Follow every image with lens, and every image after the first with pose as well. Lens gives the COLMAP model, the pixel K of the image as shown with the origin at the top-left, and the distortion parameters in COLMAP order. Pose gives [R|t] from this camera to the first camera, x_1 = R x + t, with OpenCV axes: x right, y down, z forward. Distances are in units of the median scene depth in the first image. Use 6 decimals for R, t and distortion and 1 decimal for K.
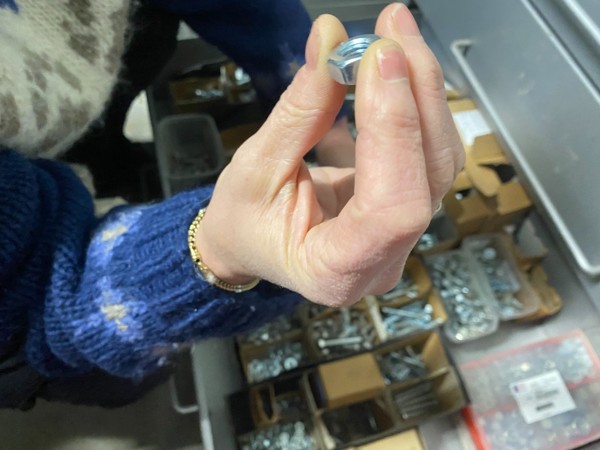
lens RADIAL K [[461.5, 0, 300.0], [0, 461.5, 225.0], [0, 0, 1]] dist [-0.003068, -0.002103]
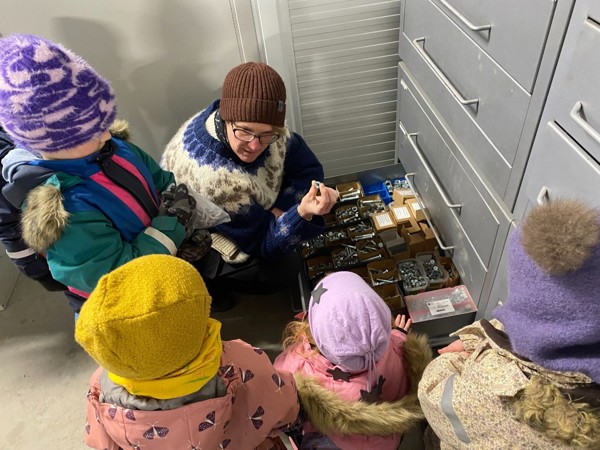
lens RADIAL K [[461.5, 0, 300.0], [0, 461.5, 225.0], [0, 0, 1]] dist [-0.003068, -0.002103]
pose [[0.968896, -0.058845, -0.240369, 0.671884], [-0.013785, 0.956975, -0.289843, 1.076665], [0.247083, 0.284141, 0.926398, -2.470349]]
